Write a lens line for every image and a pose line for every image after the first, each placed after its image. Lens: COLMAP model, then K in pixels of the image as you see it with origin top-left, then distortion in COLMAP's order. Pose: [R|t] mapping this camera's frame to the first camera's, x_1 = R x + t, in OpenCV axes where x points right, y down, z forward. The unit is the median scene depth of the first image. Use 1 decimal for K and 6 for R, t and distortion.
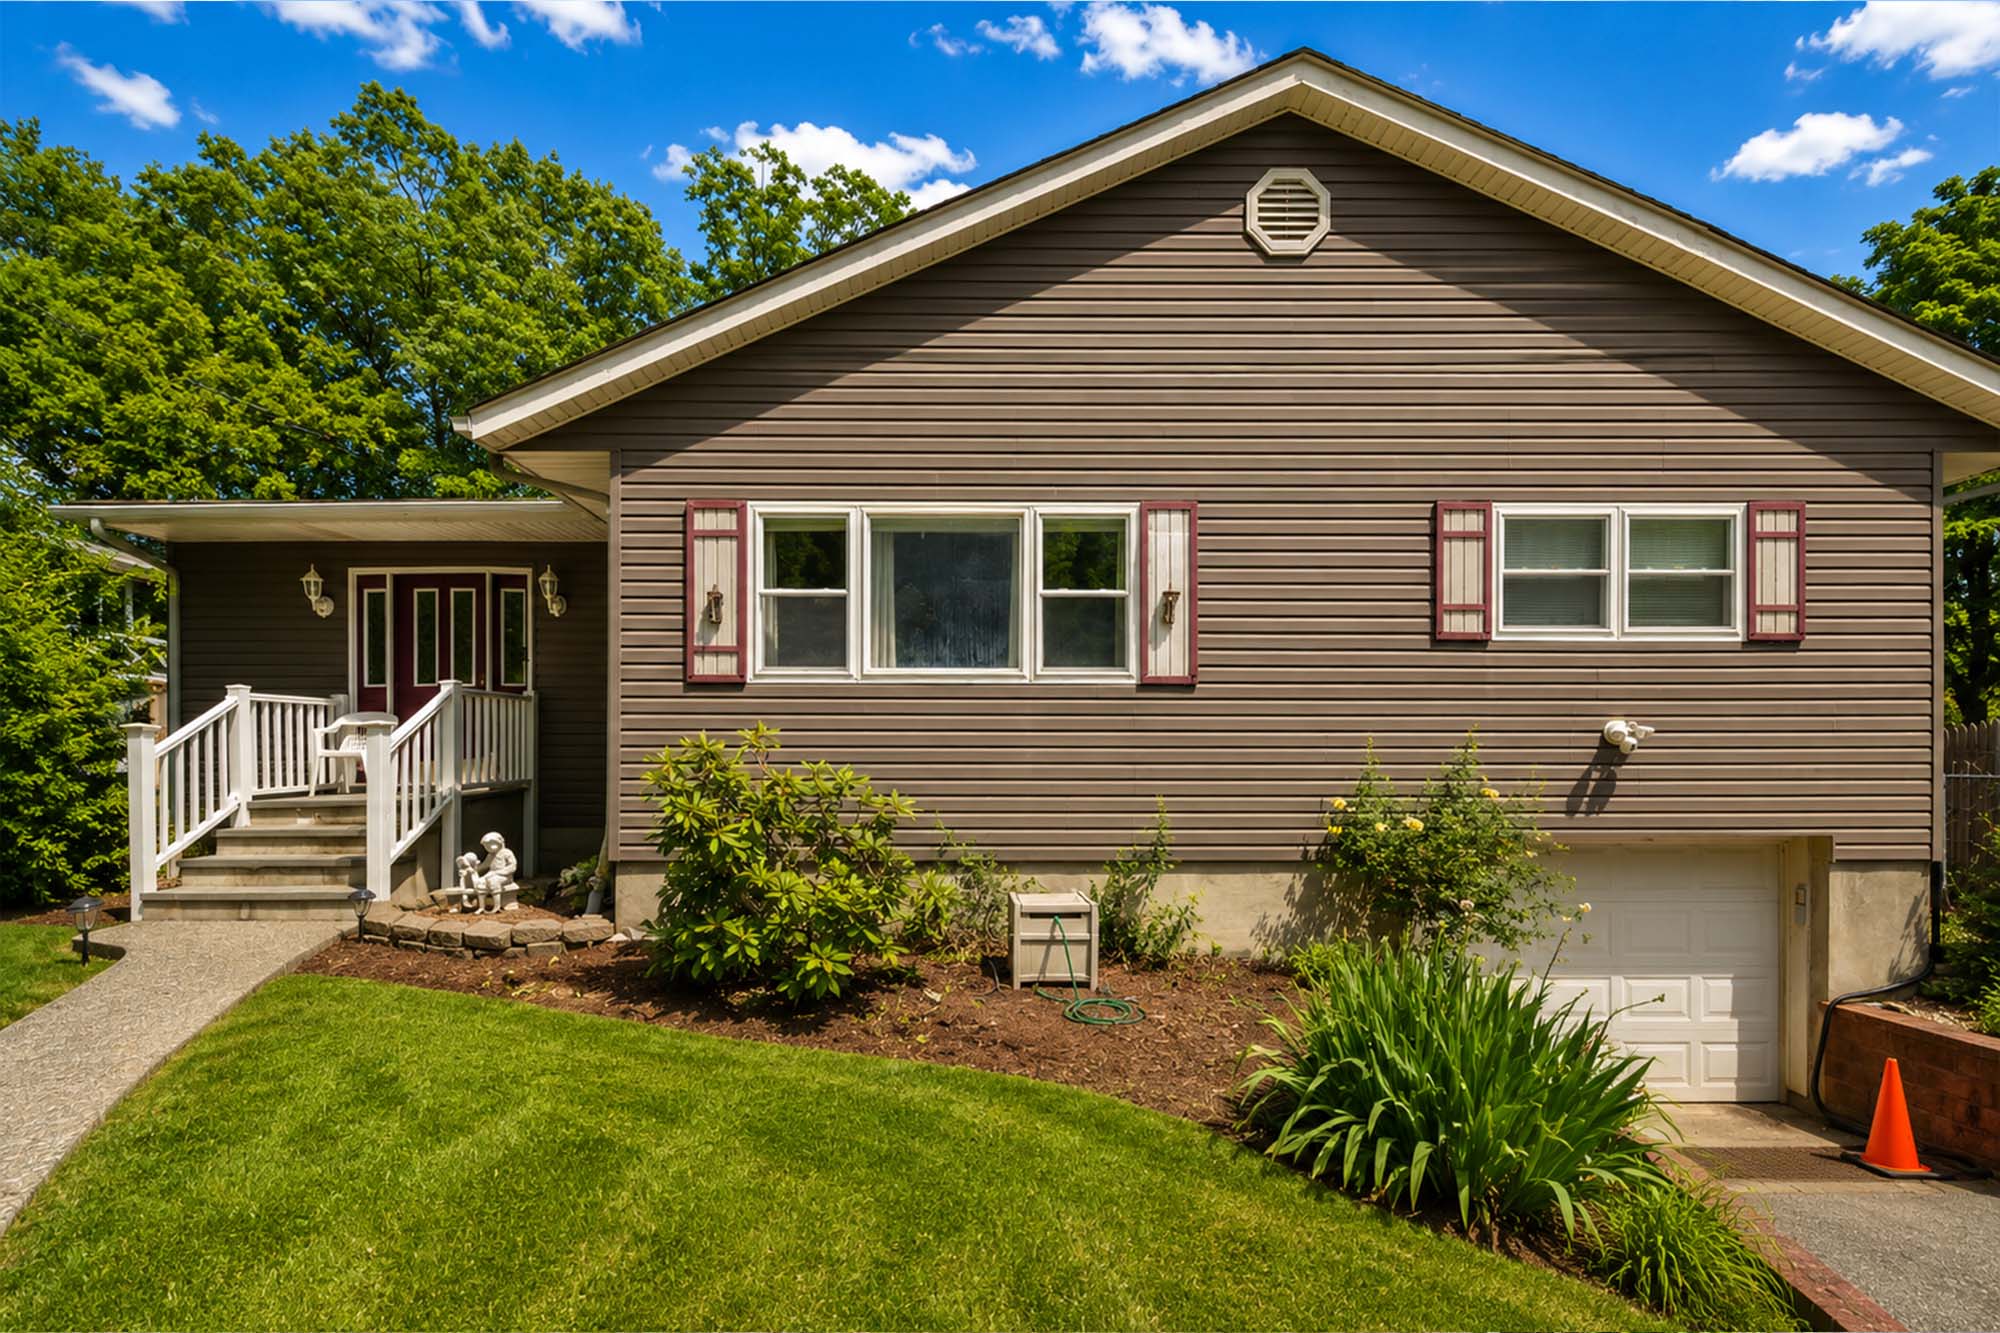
lens RADIAL K [[853.9, 0, 997.7], [0, 853.9, 736.5], [0, 0, 1]] dist [0.000800, -0.001555]
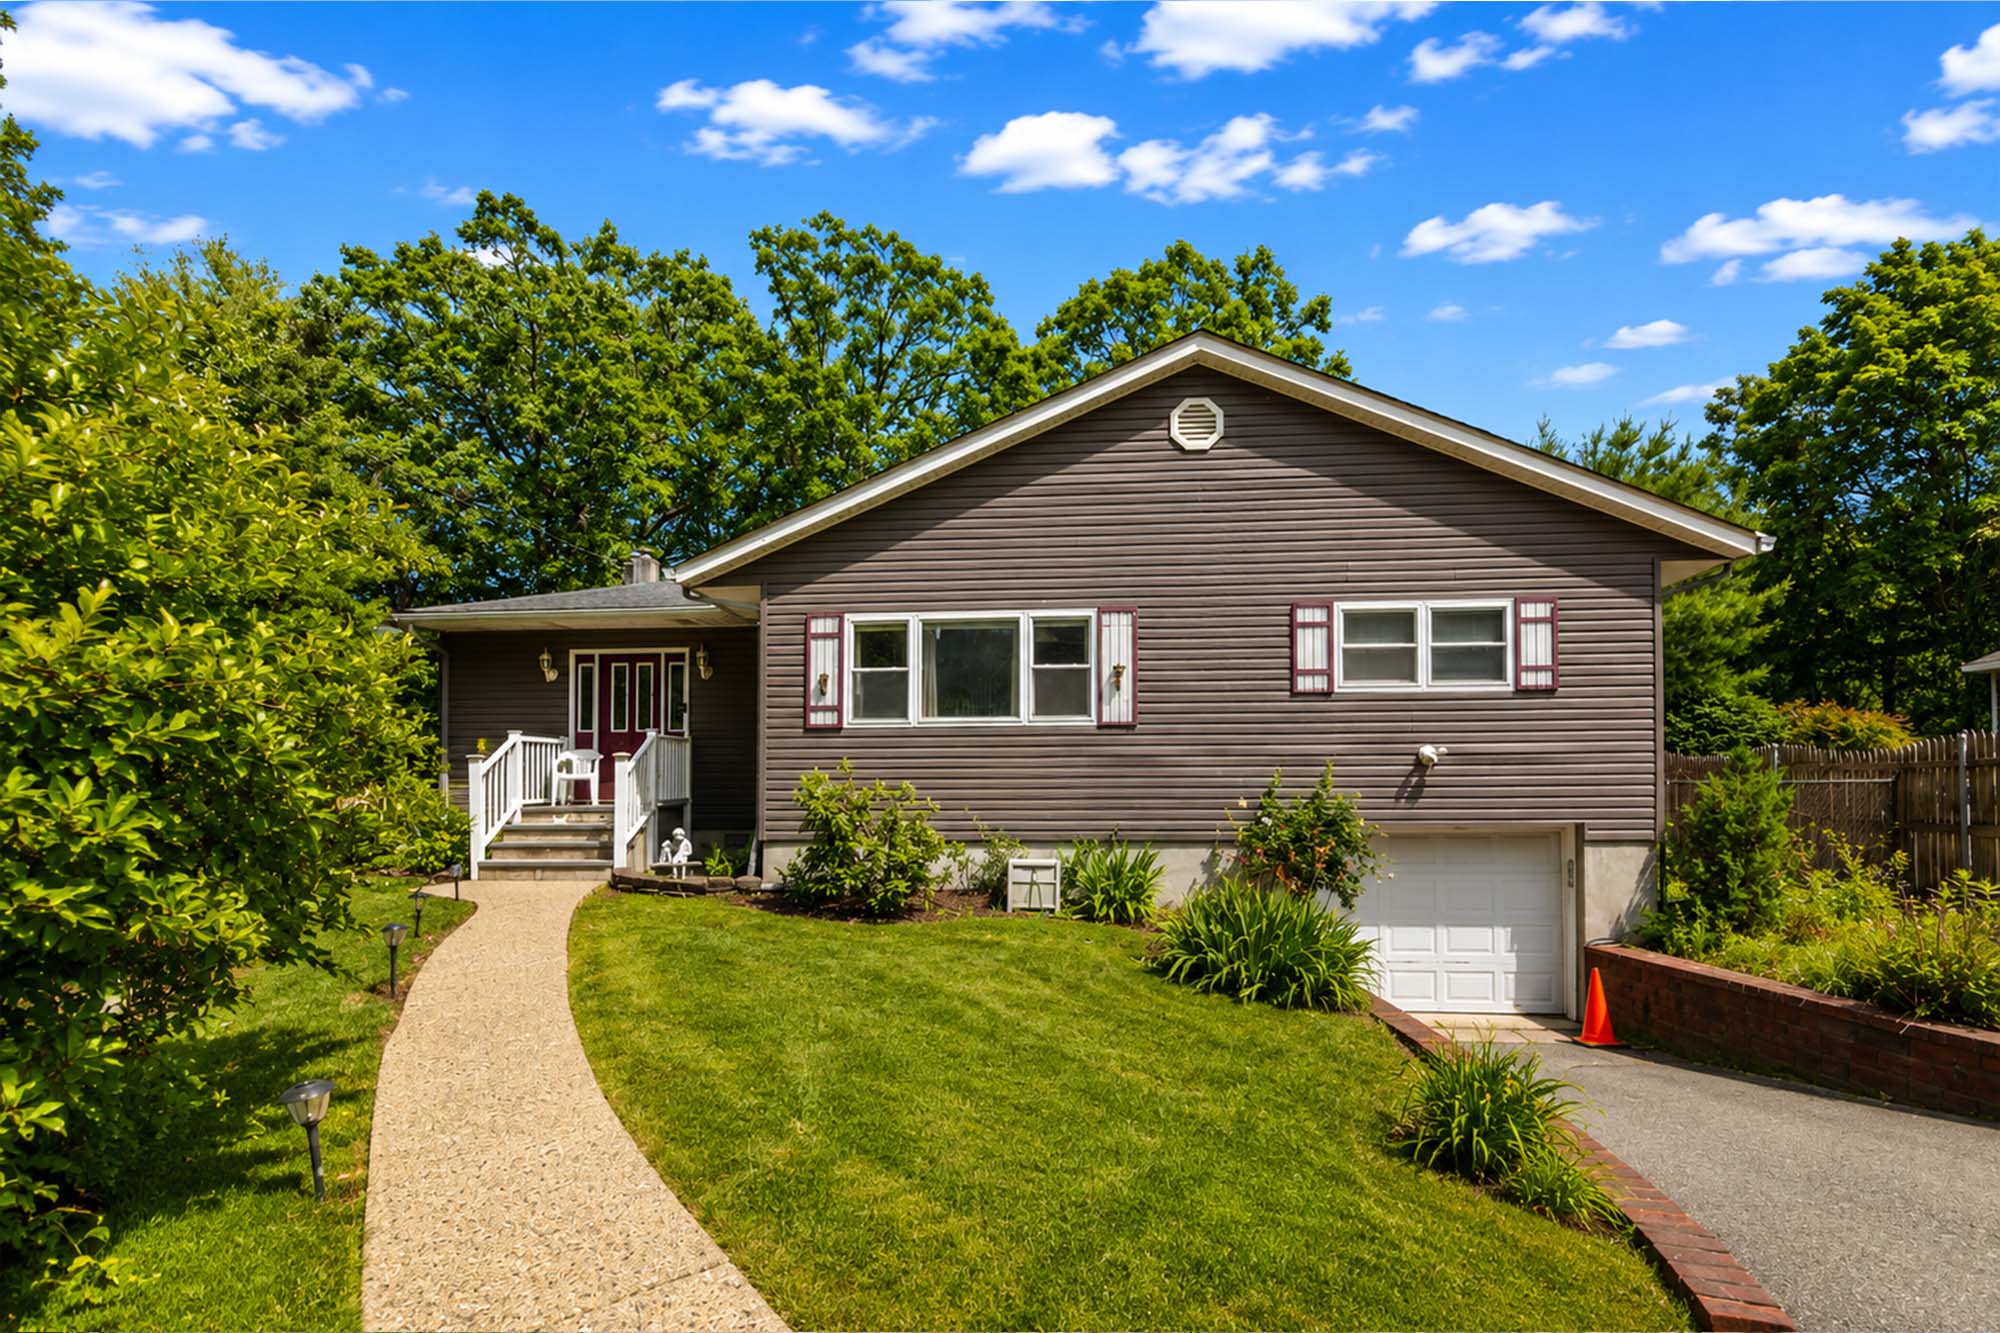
lens RADIAL K [[853.9, 0, 983.2], [0, 853.9, 739.0], [0, 0, 1]] dist [0.000800, -0.001555]
pose [[0.997045, -0.011266, -0.075991, 0.077291], [0.009259, 0.999600, -0.026717, 0.001011], [0.076262, 0.025934, 0.996751, -0.529651]]
